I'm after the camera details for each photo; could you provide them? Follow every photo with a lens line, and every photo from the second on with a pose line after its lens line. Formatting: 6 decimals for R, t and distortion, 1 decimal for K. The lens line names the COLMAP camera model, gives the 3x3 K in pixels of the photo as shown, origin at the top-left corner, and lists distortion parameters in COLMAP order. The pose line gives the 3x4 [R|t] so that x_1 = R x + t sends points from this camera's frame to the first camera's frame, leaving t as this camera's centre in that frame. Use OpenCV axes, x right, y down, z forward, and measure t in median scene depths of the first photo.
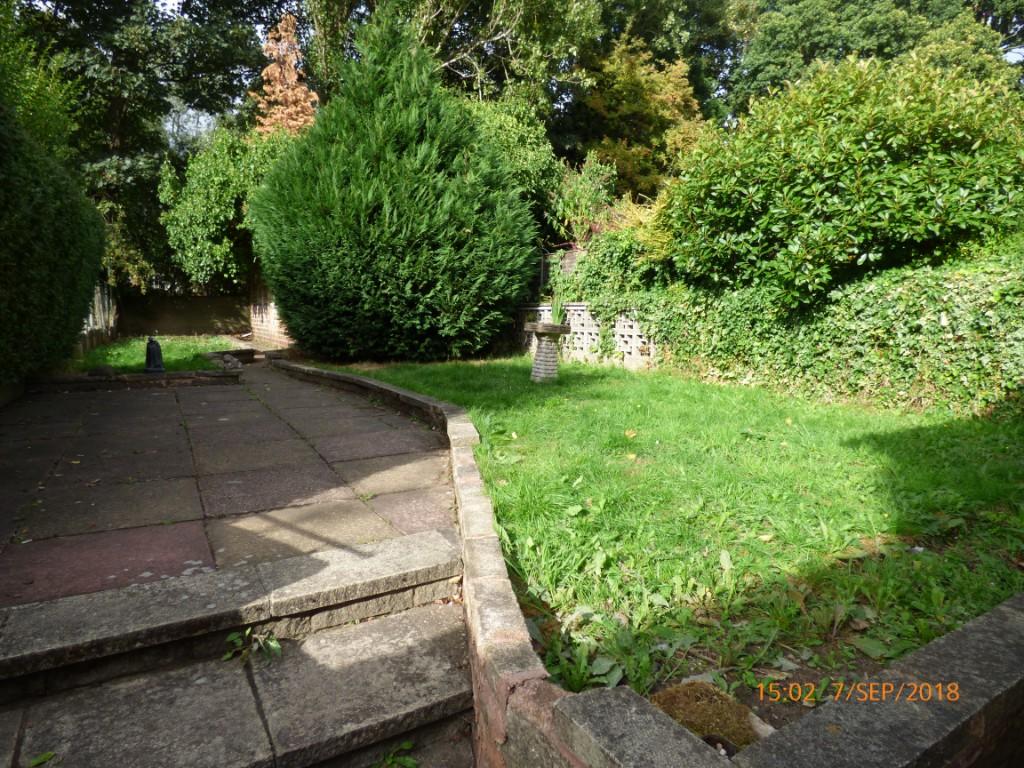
lens RADIAL K [[612.7, 0, 512.0], [0, 612.7, 384.0], [0, 0, 1]] dist [-0.027406, -0.002530]
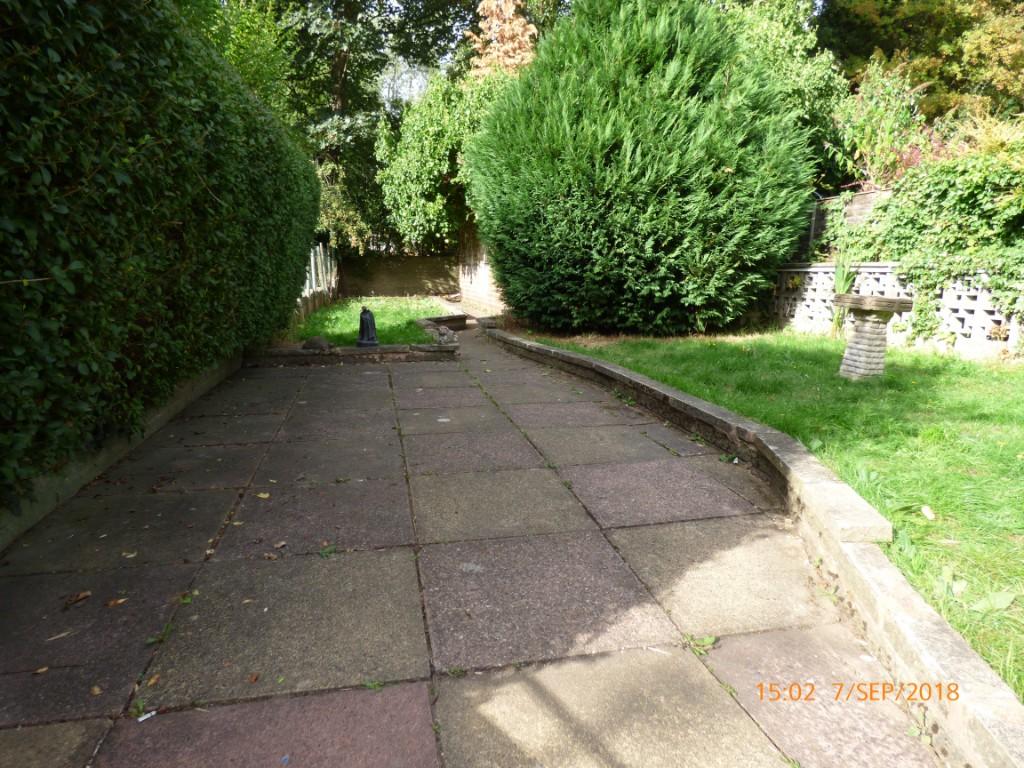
lens RADIAL K [[600.3, 0, 506.4], [0, 600.3, 386.2], [0, 0, 1]] dist [-0.018964, -0.000383]
pose [[0.950939, 0.052939, -0.304816, -0.090830], [-0.029354, 0.996245, 0.081446, -0.028644], [0.307983, -0.068503, 0.948922, 0.163513]]
